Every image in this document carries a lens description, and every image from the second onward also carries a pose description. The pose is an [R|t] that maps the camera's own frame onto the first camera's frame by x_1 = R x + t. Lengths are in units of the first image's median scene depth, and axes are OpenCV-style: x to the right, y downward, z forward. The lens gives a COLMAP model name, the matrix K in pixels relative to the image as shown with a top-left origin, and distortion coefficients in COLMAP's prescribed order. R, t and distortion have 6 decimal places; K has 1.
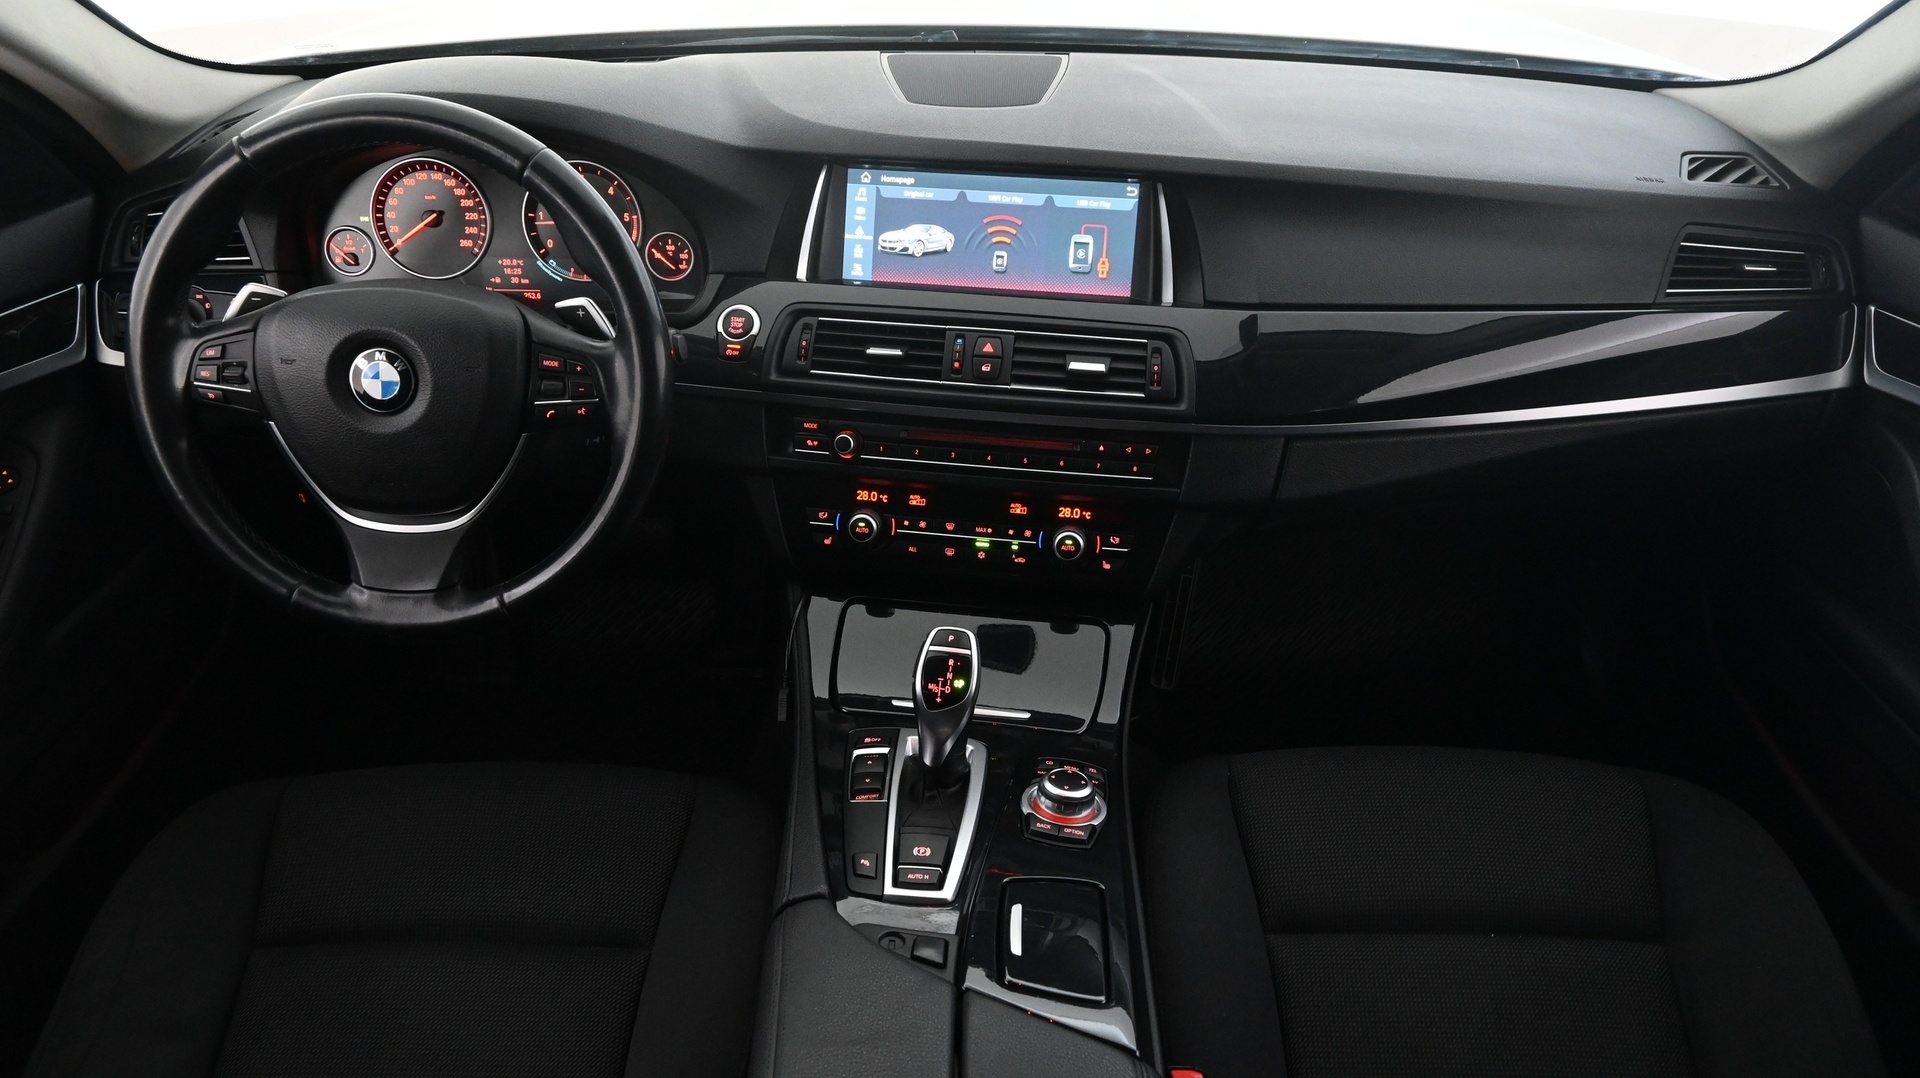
lens RADIAL K [[1312.4, 0, 967.1], [0, 1312.4, 535.4], [0, 0, 1]] dist [-0.007825, 0.004441]
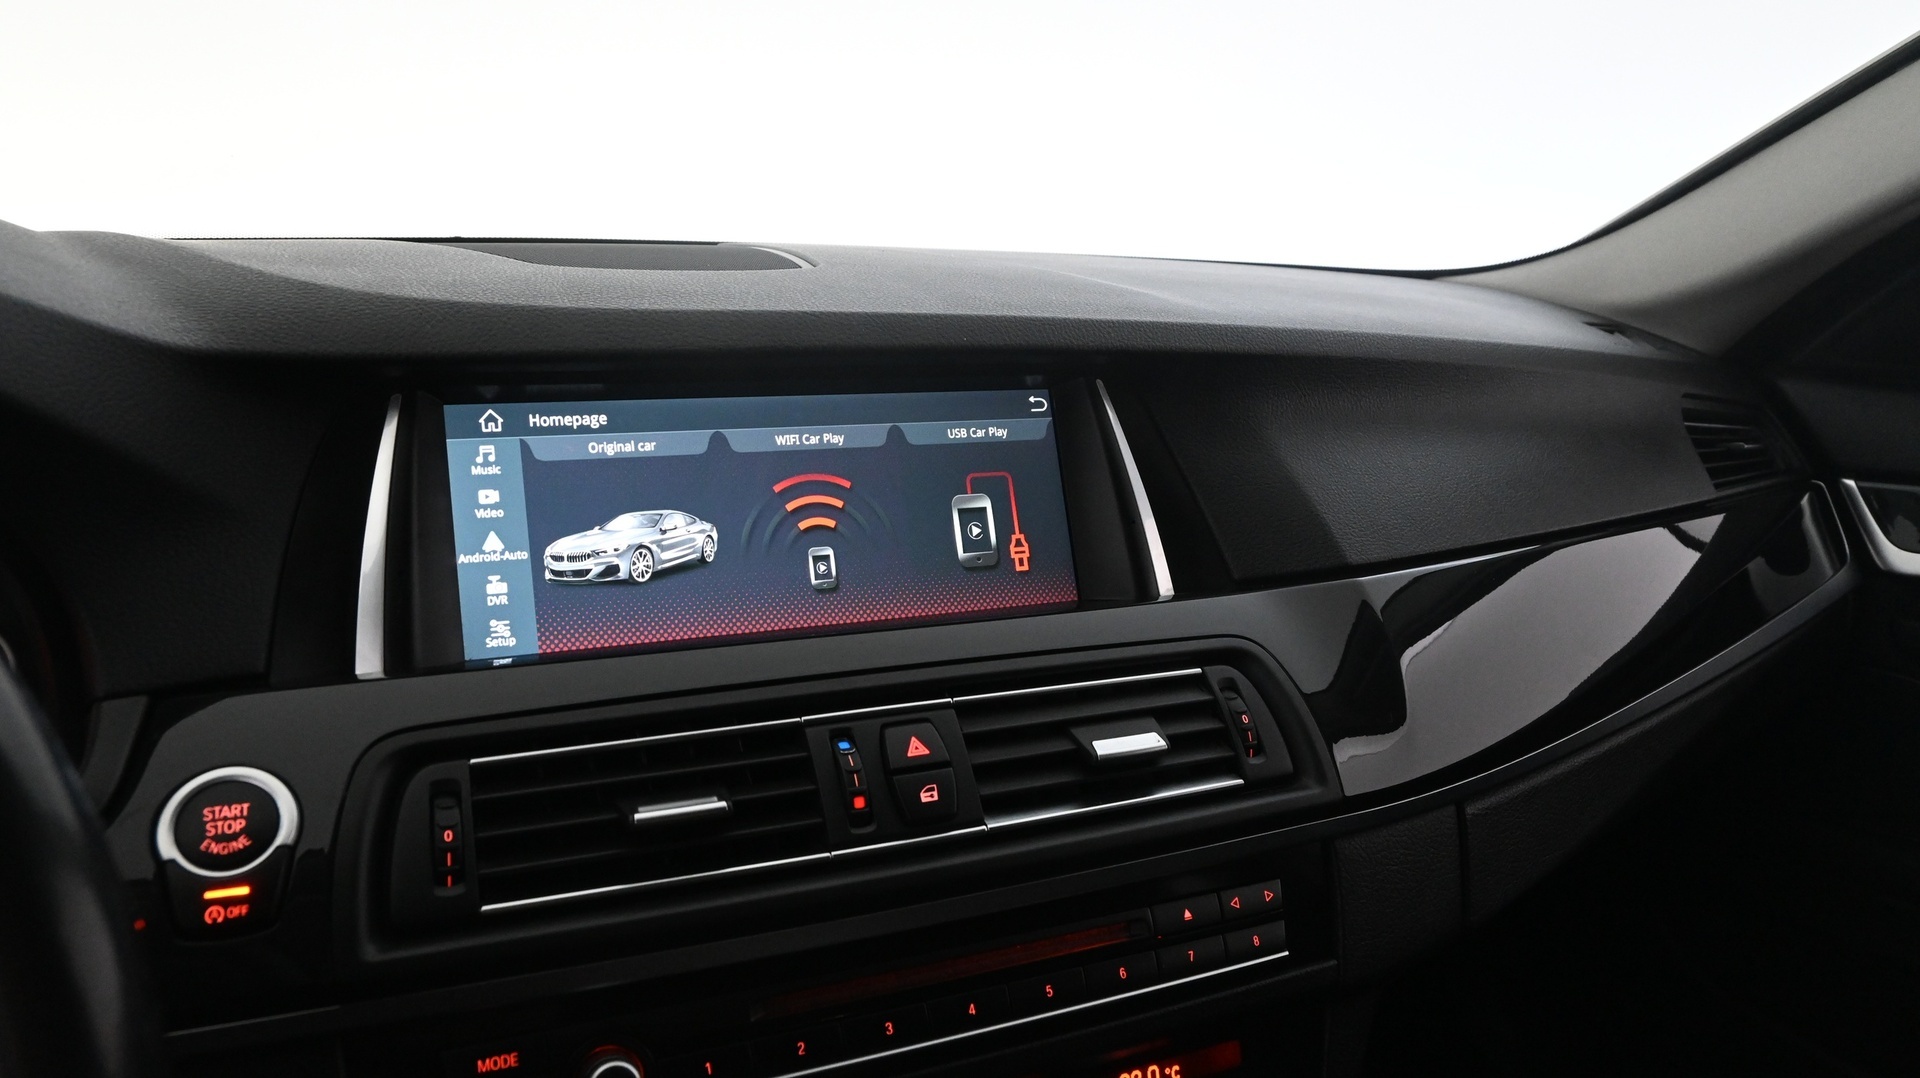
lens RADIAL K [[1340.6, 0, 965.2], [0, 1340.6, 536.5], [0, 0, 1]] dist [-0.022279, 0.007867]
pose [[0.841559, -0.110264, 0.528791, -0.187884], [0.259395, 0.941177, -0.216566, -0.106744], [-0.473806, 0.319419, 0.820658, 0.601390]]
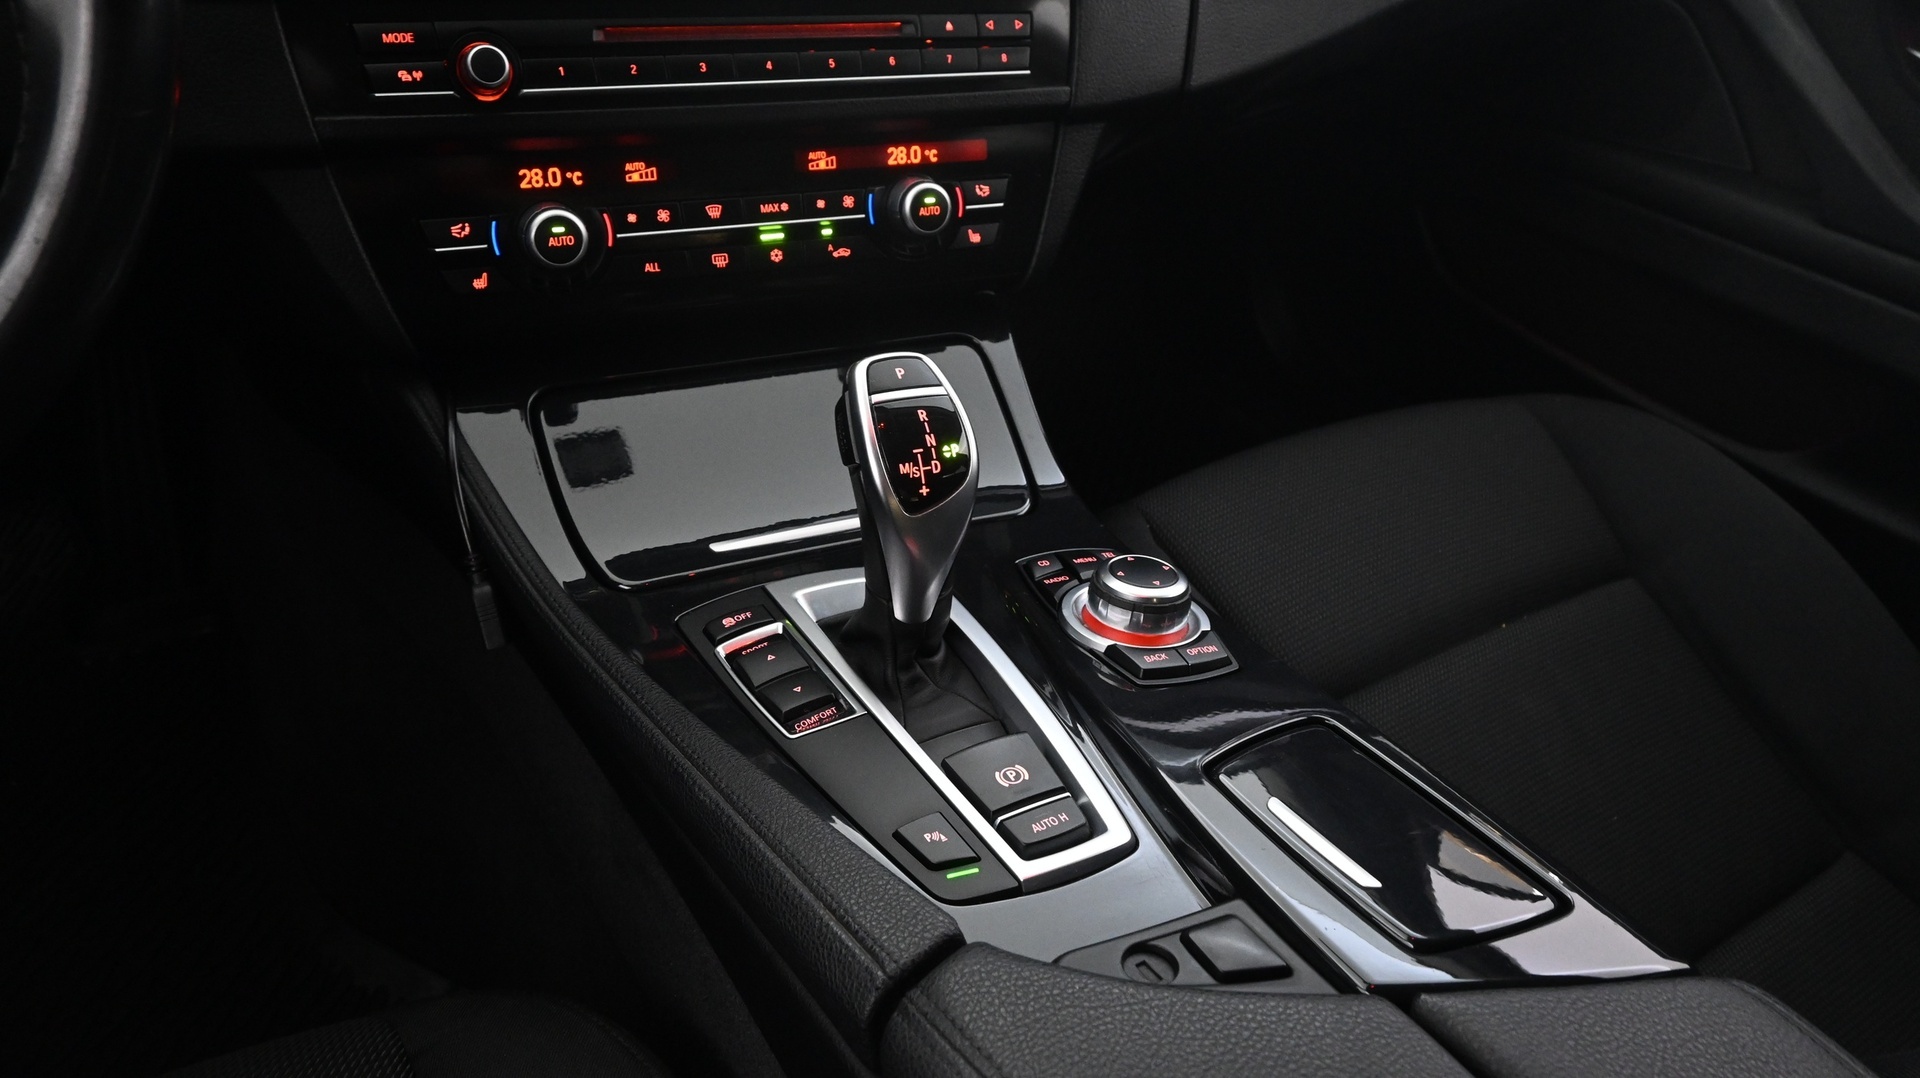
lens RADIAL K [[1312.4, 0, 959.7], [0, 1312.4, 533.7], [0, 0, 1]] dist [-0.007825, 0.004441]
pose [[0.830726, -0.264004, 0.490098, -0.230373], [0.203871, 0.963509, 0.173454, 0.048521], [-0.518007, -0.044176, 0.854235, 0.483302]]
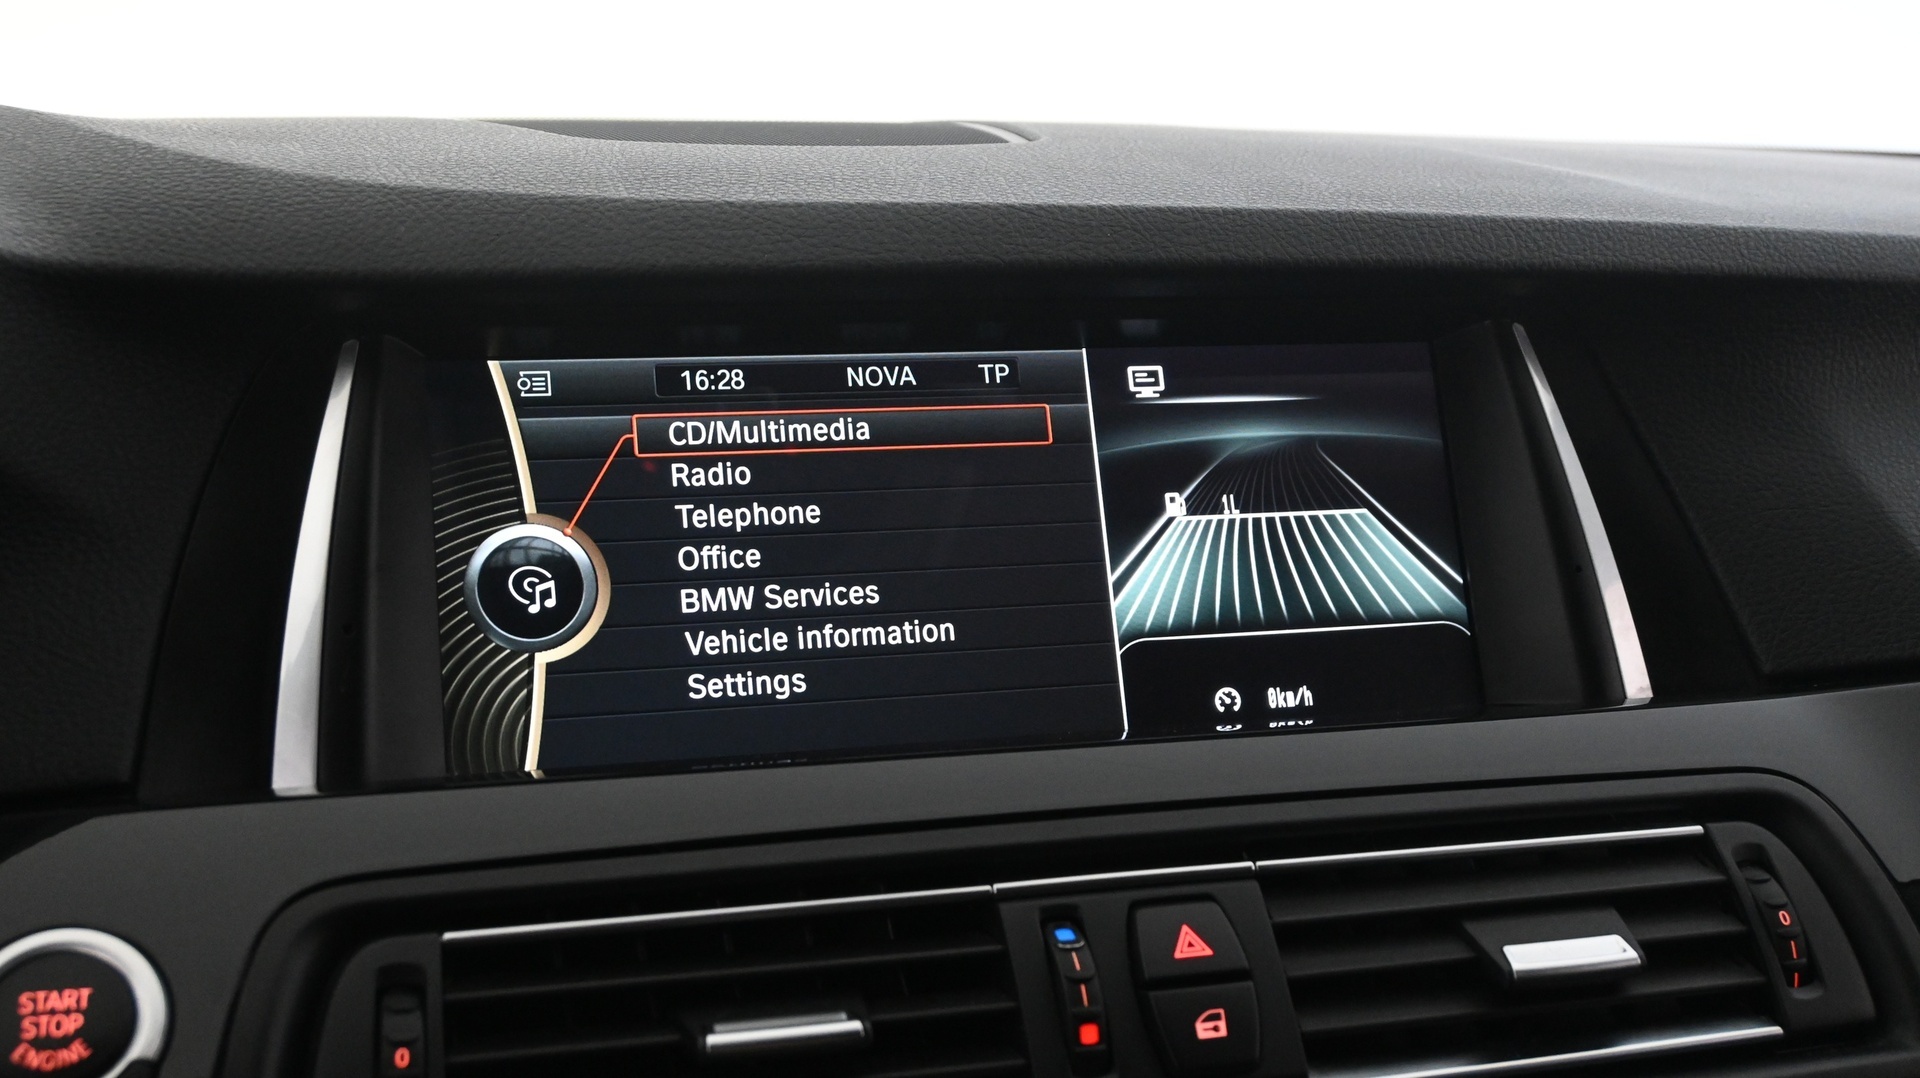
lens RADIAL K [[2184.2, 0, 966.0], [0, 2184.2, 534.2], [0, 0, 1]] dist [-0.009221, 0.000000]
pose [[0.912872, -0.078450, 0.400638, -0.175239], [0.210932, 0.930859, -0.298345, -0.099025], [-0.349532, 0.356859, 0.866302, 0.620276]]
